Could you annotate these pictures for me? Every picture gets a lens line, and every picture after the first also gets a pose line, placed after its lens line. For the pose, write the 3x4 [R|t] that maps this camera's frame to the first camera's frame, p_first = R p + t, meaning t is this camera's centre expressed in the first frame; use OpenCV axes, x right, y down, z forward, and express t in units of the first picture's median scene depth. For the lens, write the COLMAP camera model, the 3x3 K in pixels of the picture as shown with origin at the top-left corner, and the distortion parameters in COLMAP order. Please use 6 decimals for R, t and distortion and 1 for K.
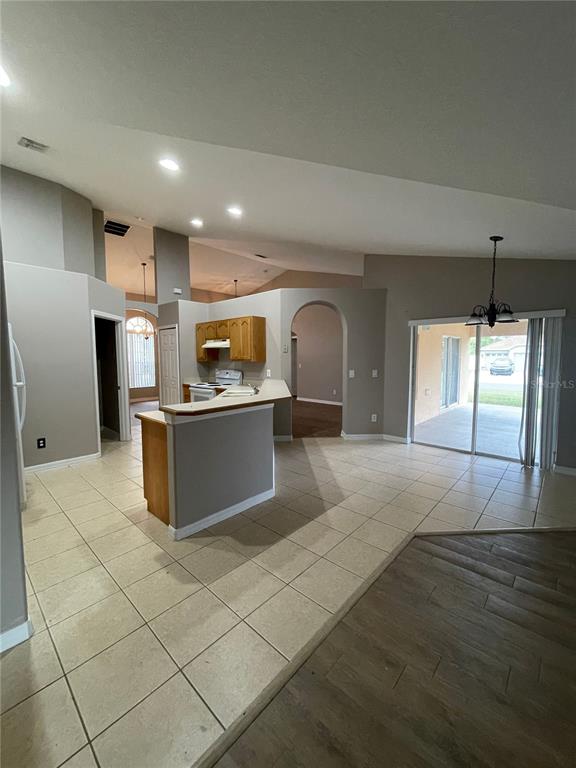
lens RADIAL K [[309.2, 0, 286.6], [0, 309.2, 379.7], [0, 0, 1]] dist [-0.002221, 0.000077]
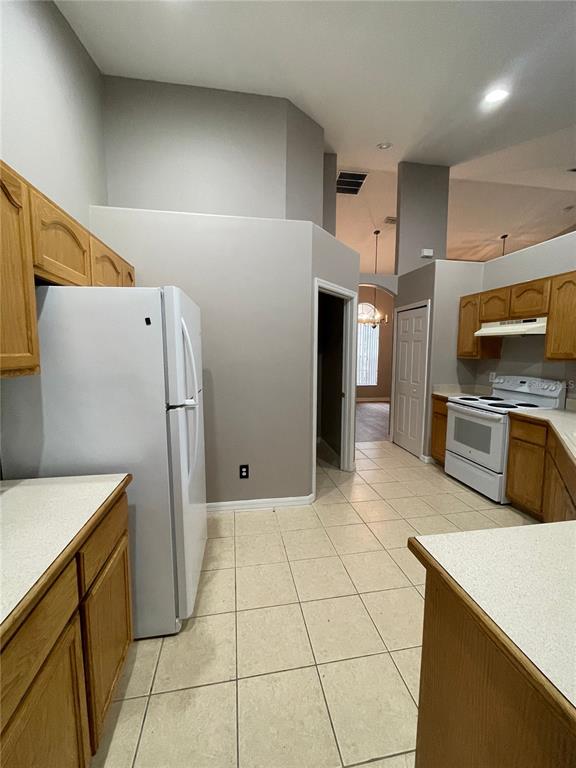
lens RADIAL K [[309.2, 0, 287.2], [0, 309.2, 380.7], [0, 0, 1]] dist [-0.002221, 0.000077]
pose [[0.793437, 0.069062, -0.604722, -0.200204], [-0.052917, 0.997607, 0.044500, -0.027553], [0.606348, -0.003308, 0.795192, 0.330911]]
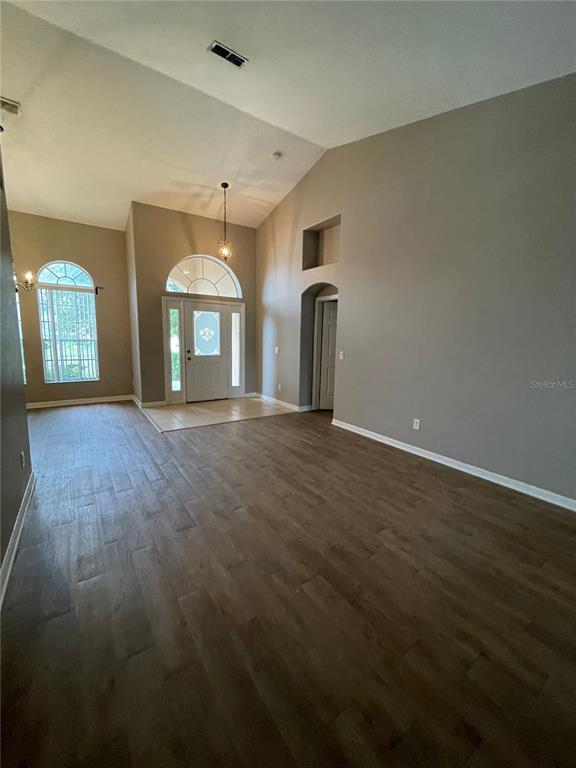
lens RADIAL K [[309.2, 0, 291.2], [0, 309.2, 379.1], [0, 0, 1]] dist [-0.002221, 0.000077]
pose [[0.972610, 0.057485, -0.225225, 0.136968], [-0.043292, 0.996782, 0.067458, -0.067496], [0.228378, -0.055860, 0.971969, 0.900411]]
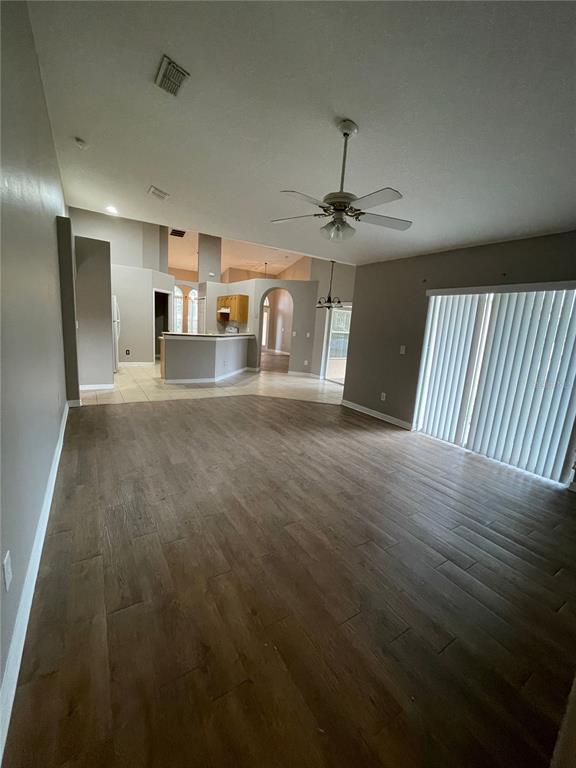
lens RADIAL K [[309.2, 0, 289.3], [0, 309.2, 383.8], [0, 0, 1]] dist [-0.002221, 0.000077]
pose [[0.965708, 0.117638, -0.231451, 0.529409], [-0.093125, 0.989088, 0.114160, 0.050975], [0.242355, -0.088692, 0.966125, -0.534423]]
